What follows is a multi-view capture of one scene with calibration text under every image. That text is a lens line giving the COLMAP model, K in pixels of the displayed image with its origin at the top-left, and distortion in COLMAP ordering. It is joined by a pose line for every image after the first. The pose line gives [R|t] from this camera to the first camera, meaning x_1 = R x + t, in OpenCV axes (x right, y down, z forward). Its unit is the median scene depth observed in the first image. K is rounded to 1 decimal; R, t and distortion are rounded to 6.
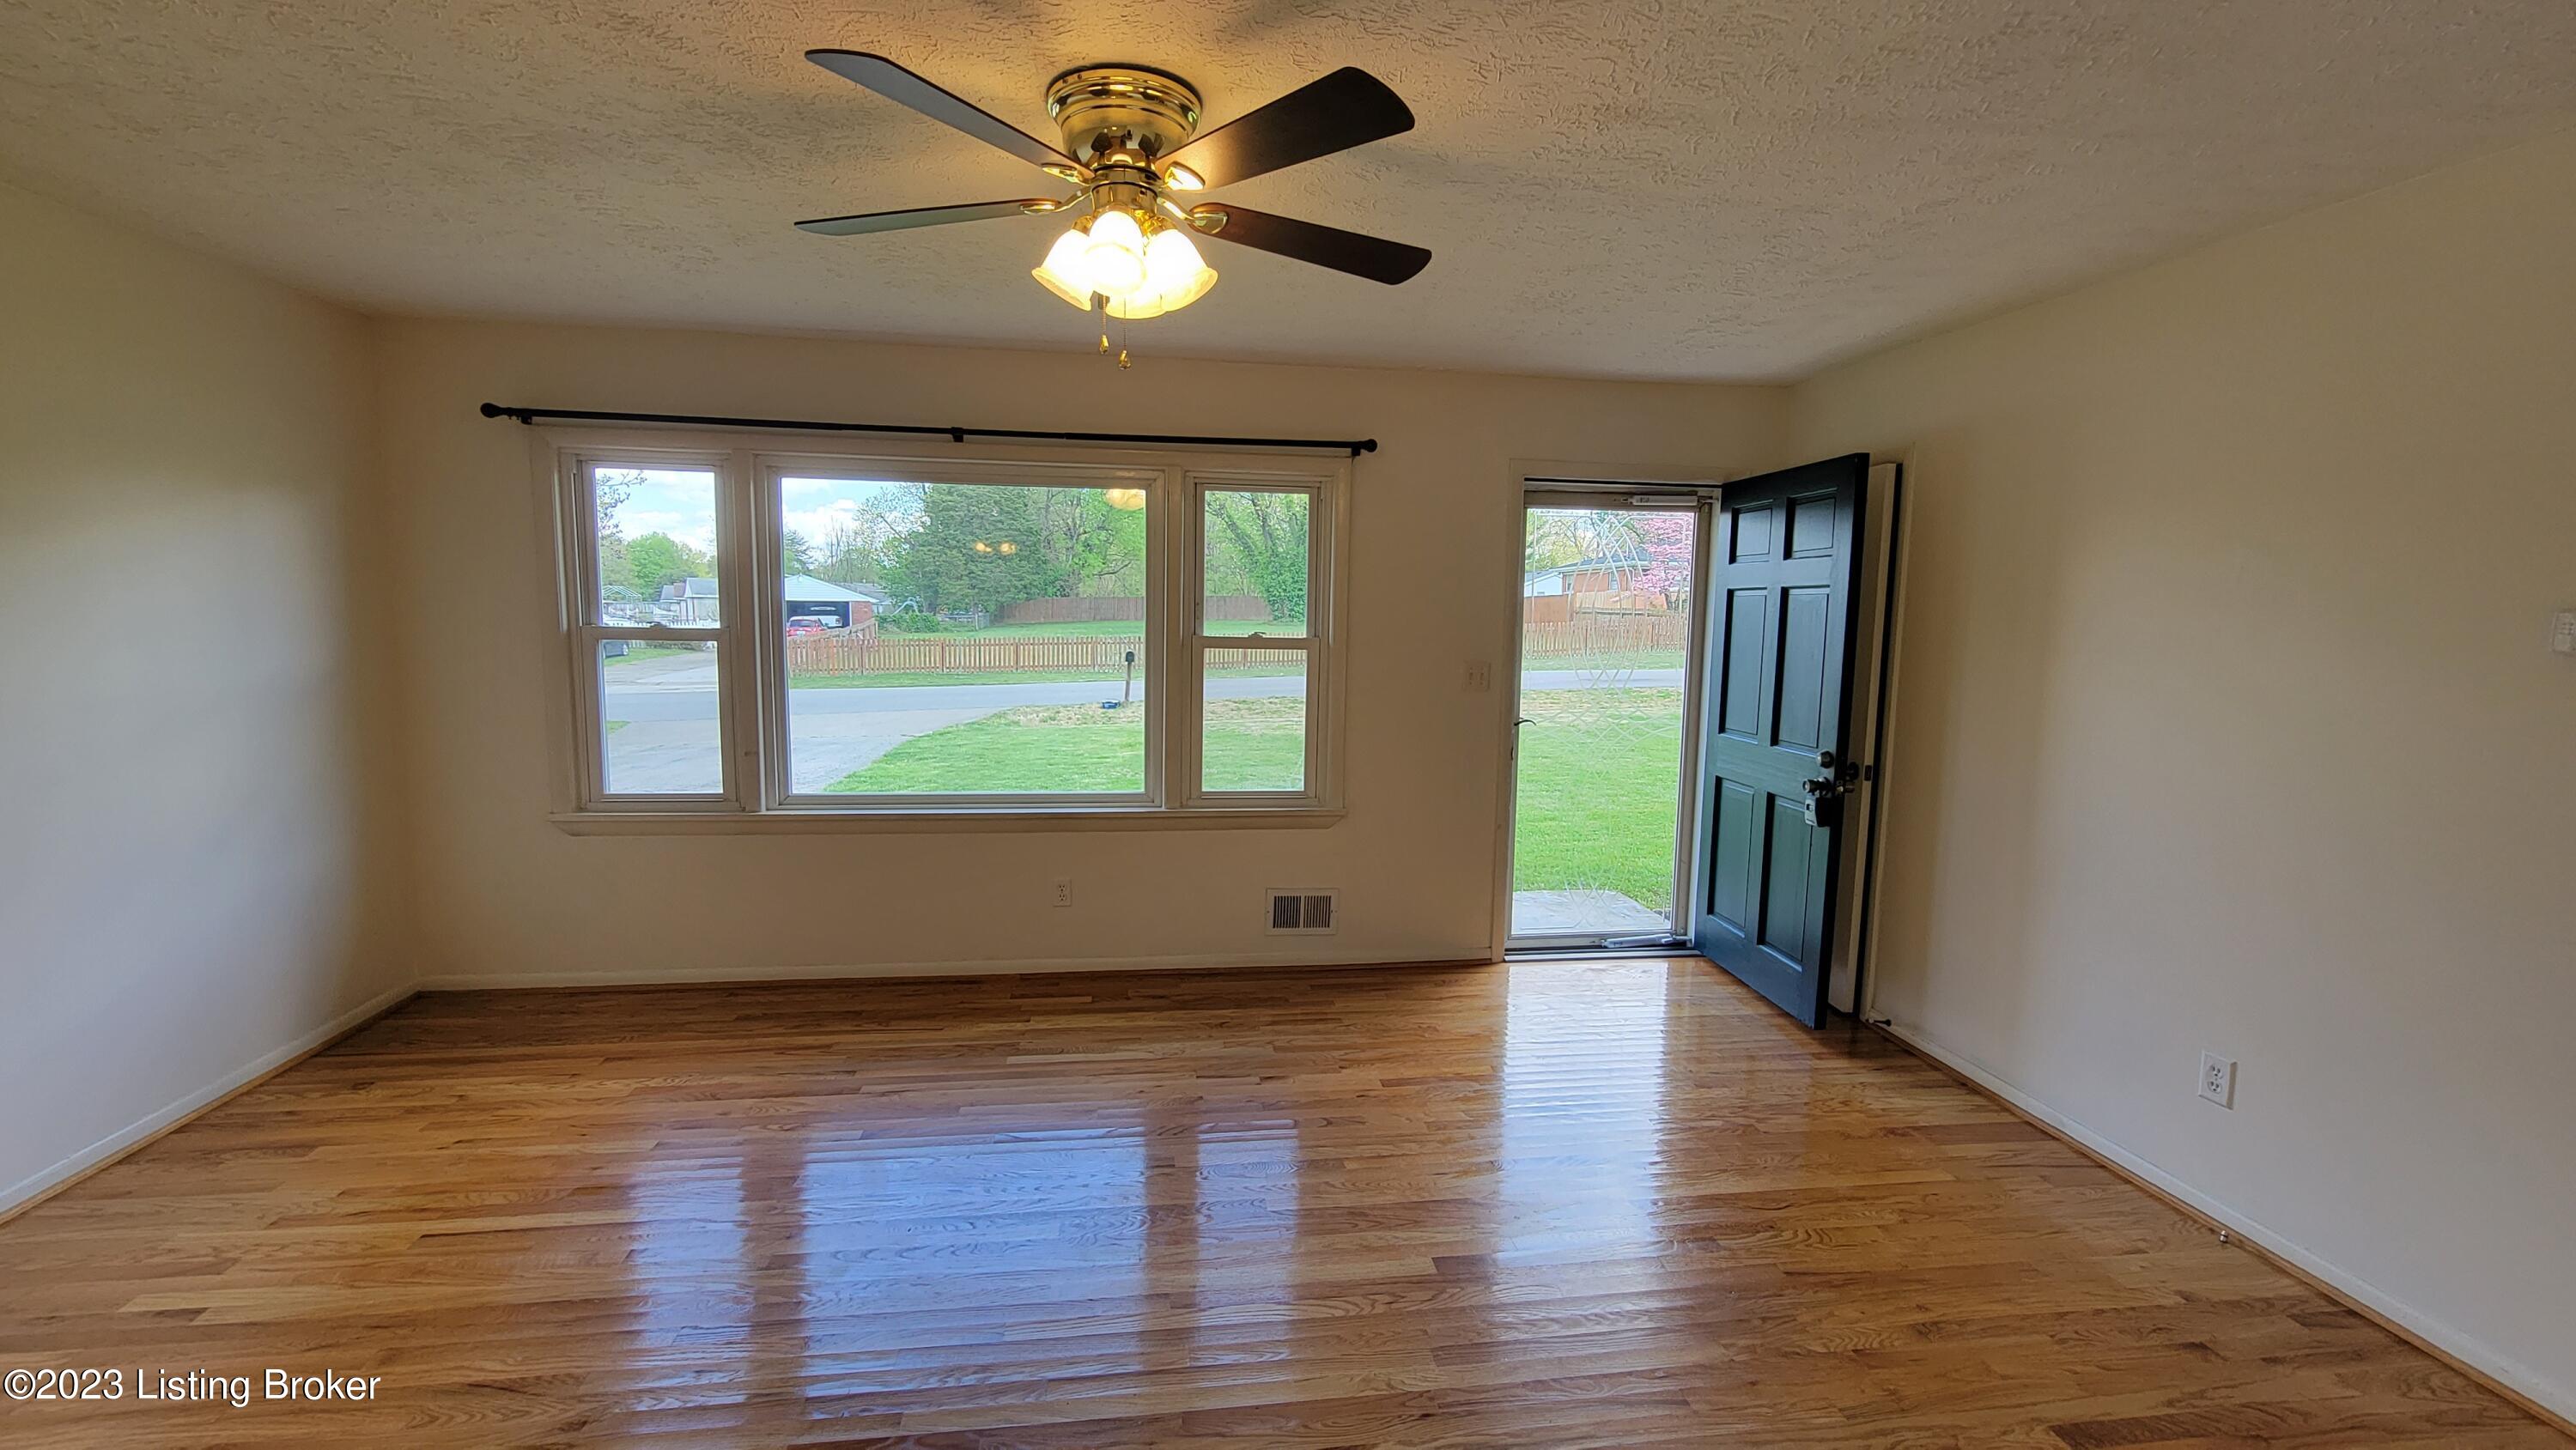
lens RADIAL K [[1051.7, 0, 1282.7], [0, 1051.7, 728.0], [0, 0, 1]] dist [-0.005431, -0.000835]
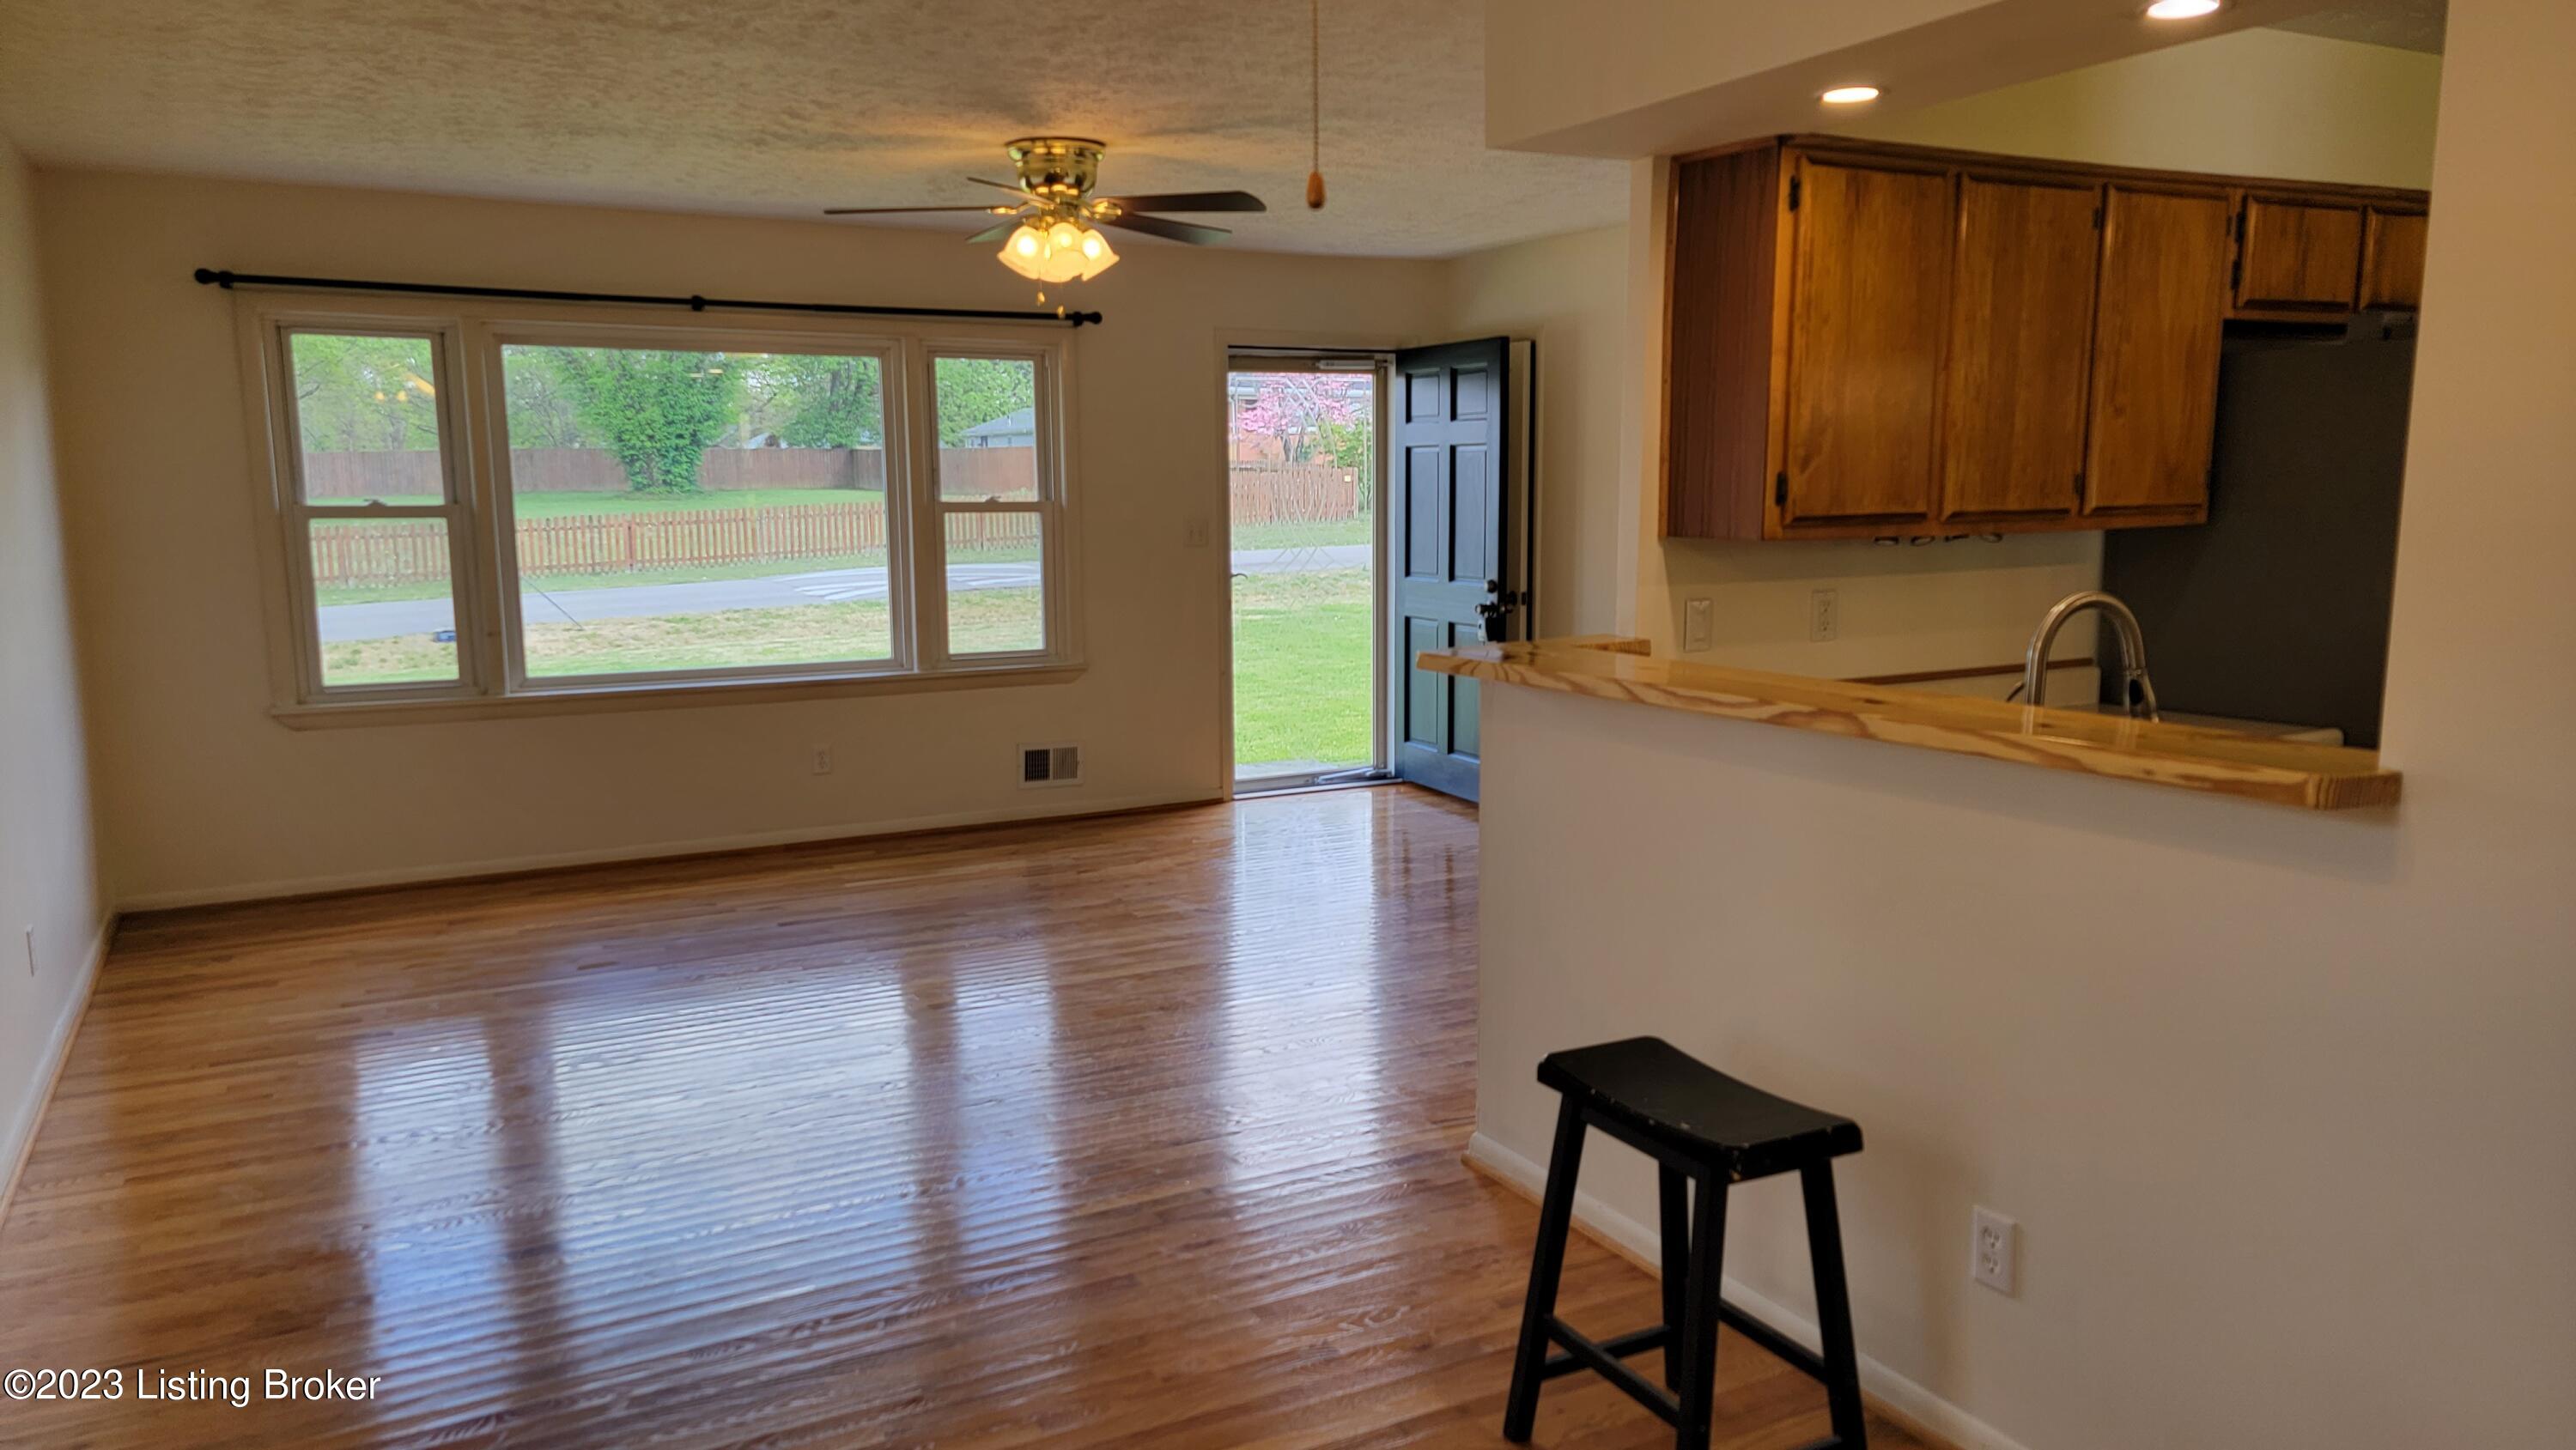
lens RADIAL K [[1777.4, 0, 1278.4], [0, 1777.4, 741.6], [0, 0, 1]] dist [0.049403, -0.018734]
pose [[0.938719, -0.073810, 0.336687, -0.381528], [0.059867, 0.996871, 0.051623, 0.078316], [-0.339444, -0.028303, 0.940201, -0.777870]]
